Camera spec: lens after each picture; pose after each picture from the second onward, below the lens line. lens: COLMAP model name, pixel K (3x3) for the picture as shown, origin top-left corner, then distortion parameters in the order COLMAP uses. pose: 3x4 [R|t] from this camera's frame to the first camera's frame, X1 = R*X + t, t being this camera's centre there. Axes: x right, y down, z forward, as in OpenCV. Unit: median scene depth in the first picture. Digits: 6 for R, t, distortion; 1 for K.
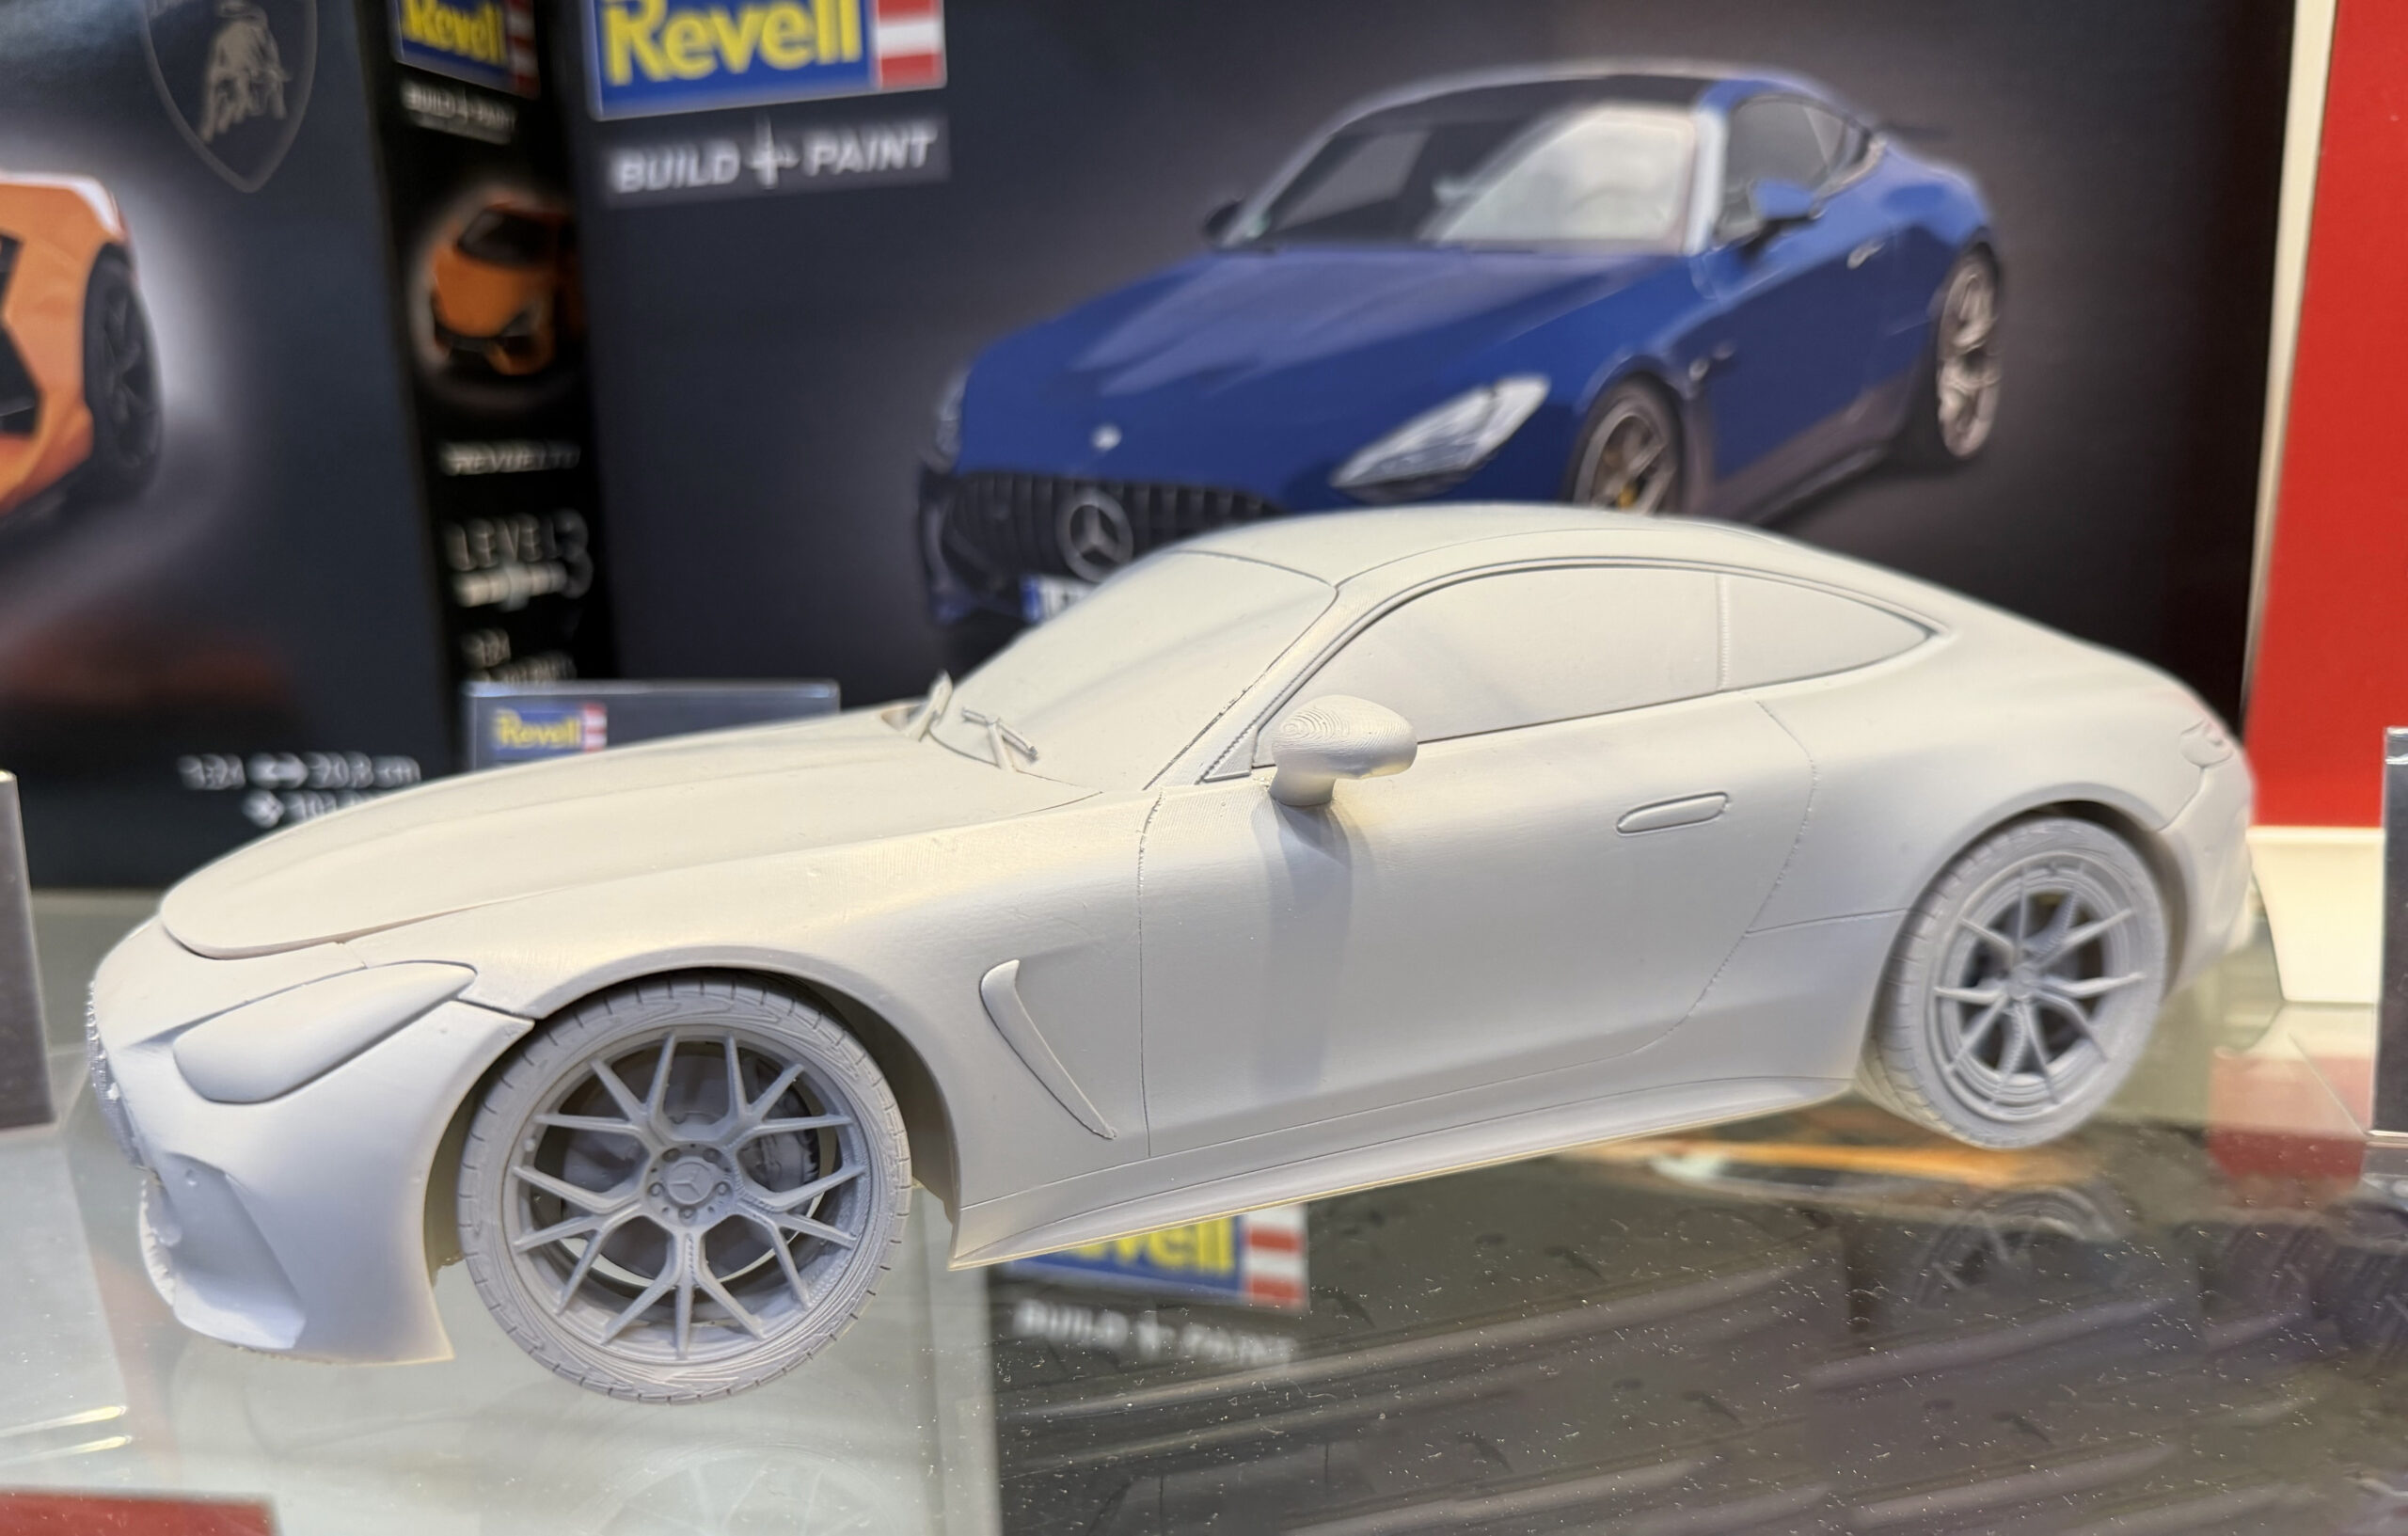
lens RADIAL K [[1936.1, 0, 1203.4], [0, 1936.1, 927.0], [0, 0, 1]] dist [0.137997, -0.415298]
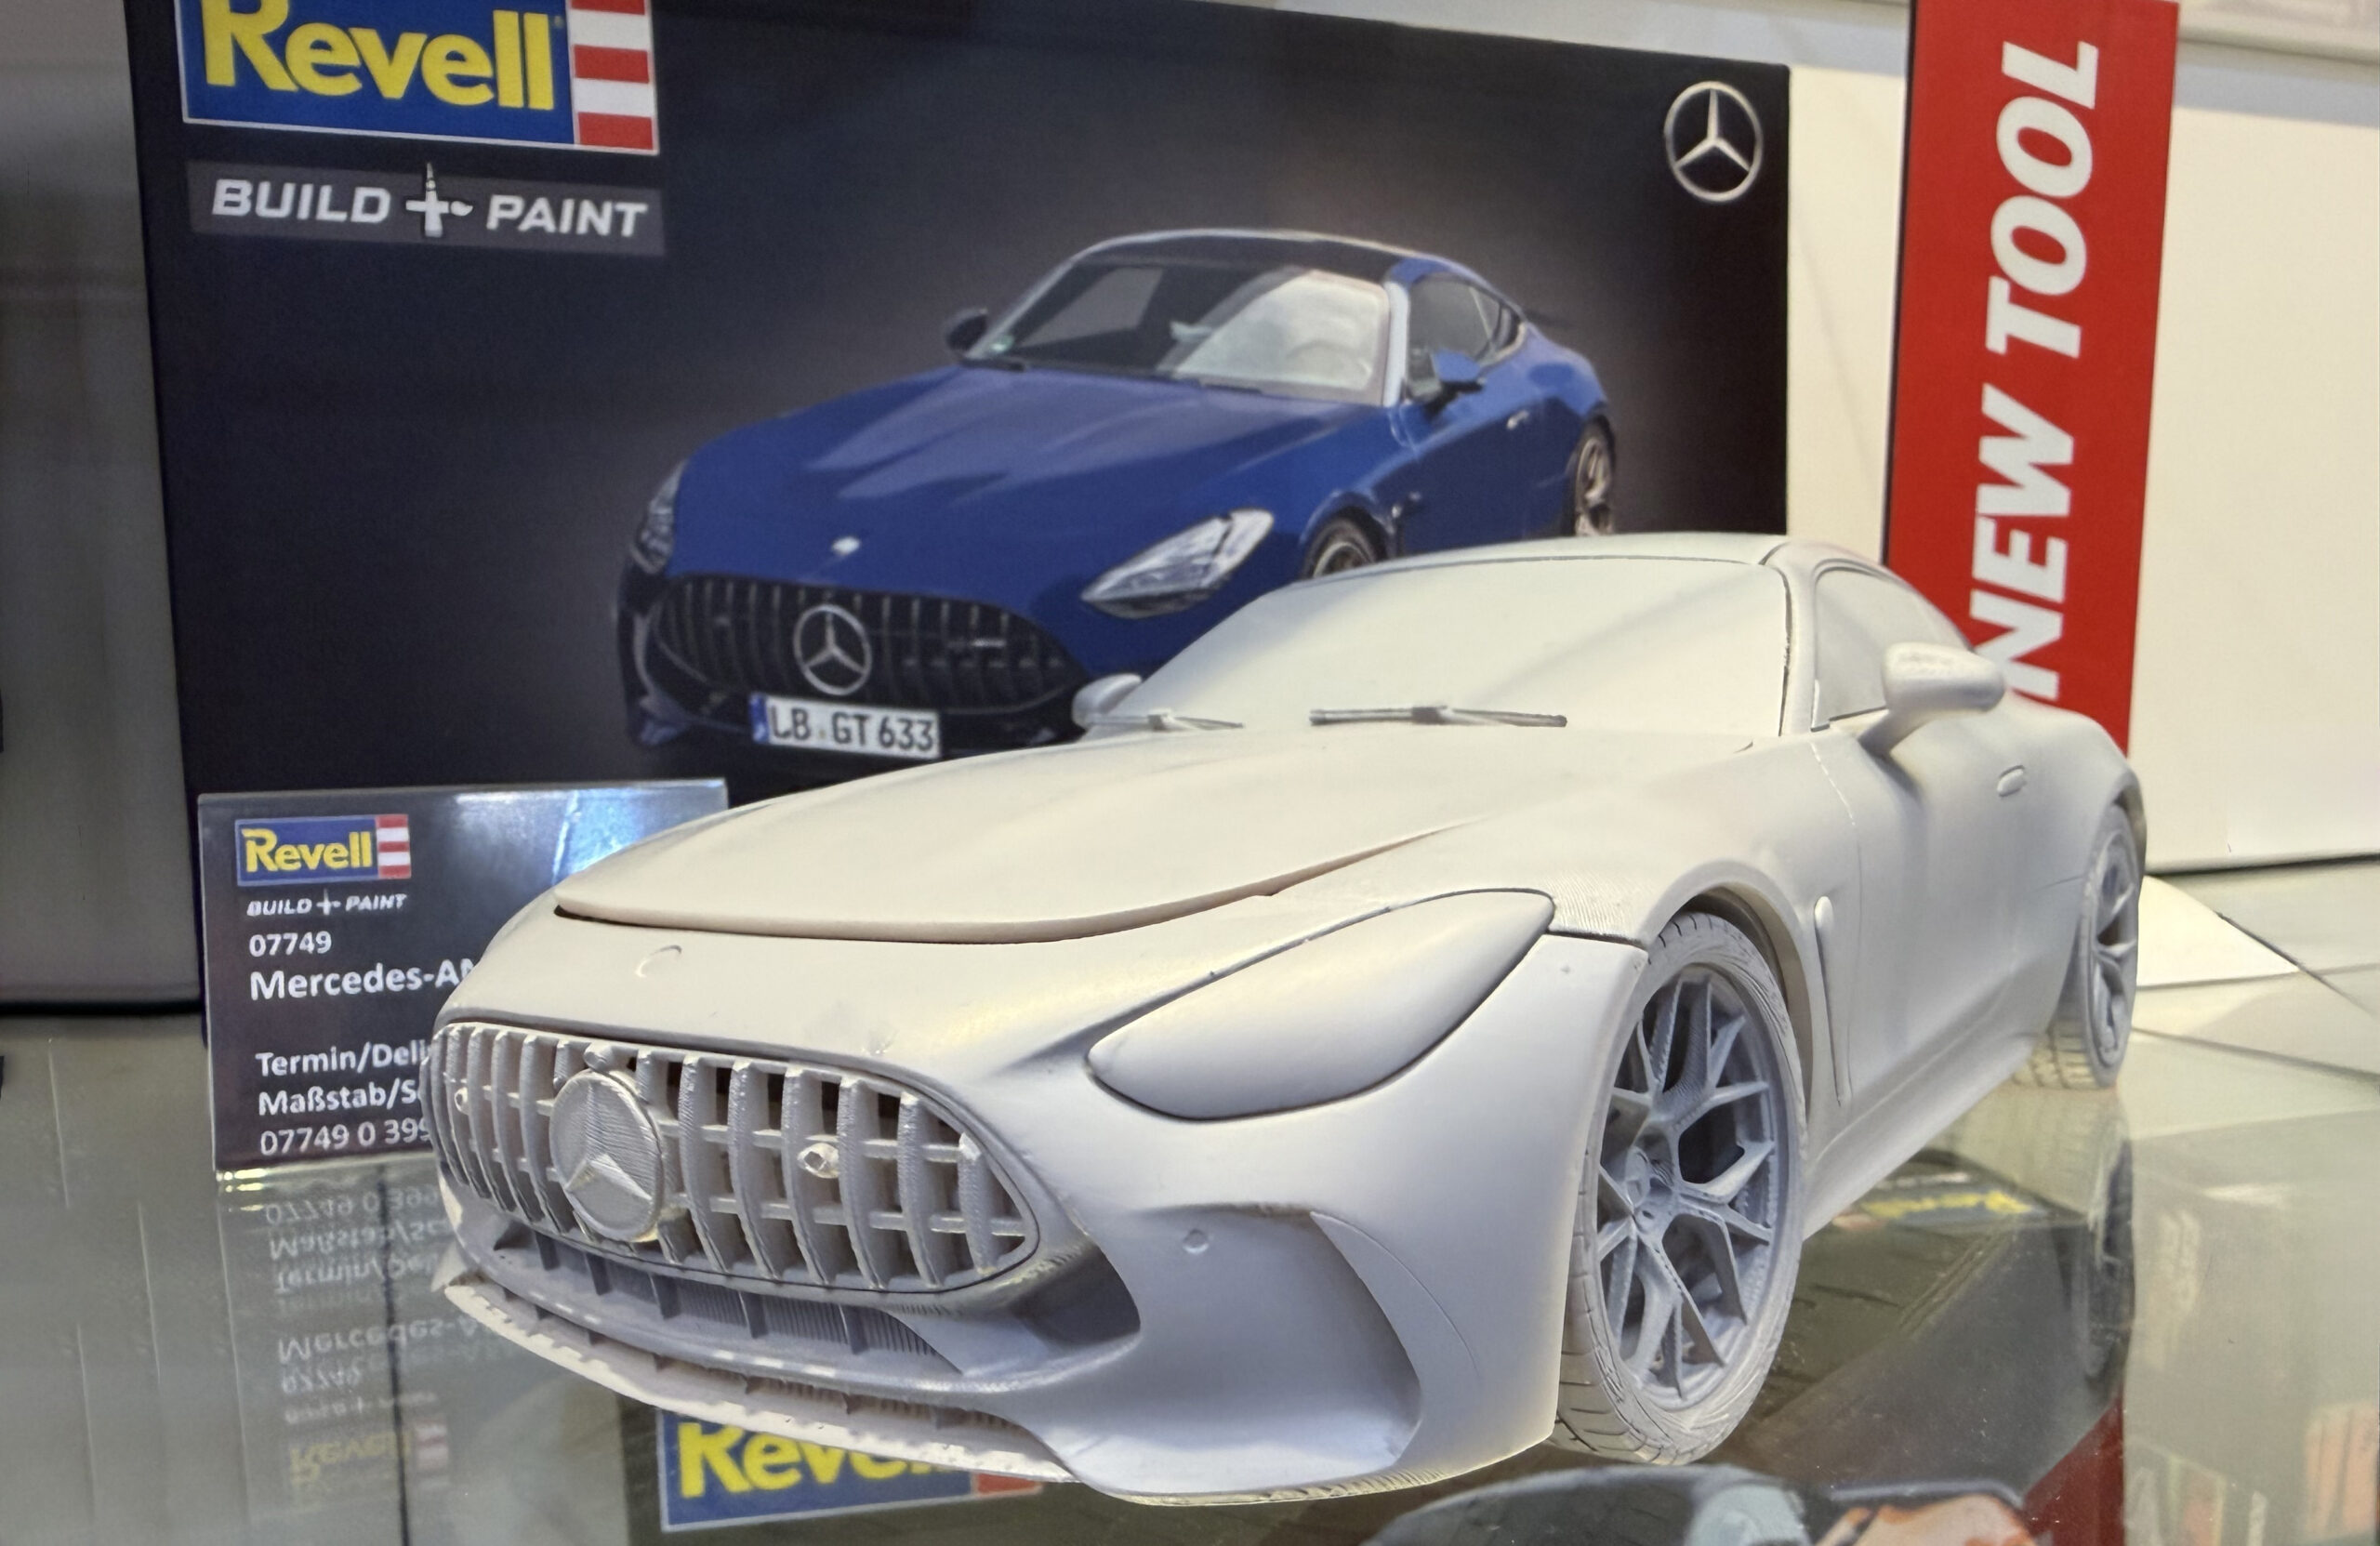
lens RADIAL K [[1852.0, 0, 1188.0], [0, 1852.0, 880.4], [0, 0, 1]] dist [0.003864, 0.003755]
pose [[0.845824, -0.035435, 0.532284, -0.420093], [0.123795, 0.983591, -0.131237, 0.044752], [-0.518900, 0.176898, 0.836331, 0.227401]]
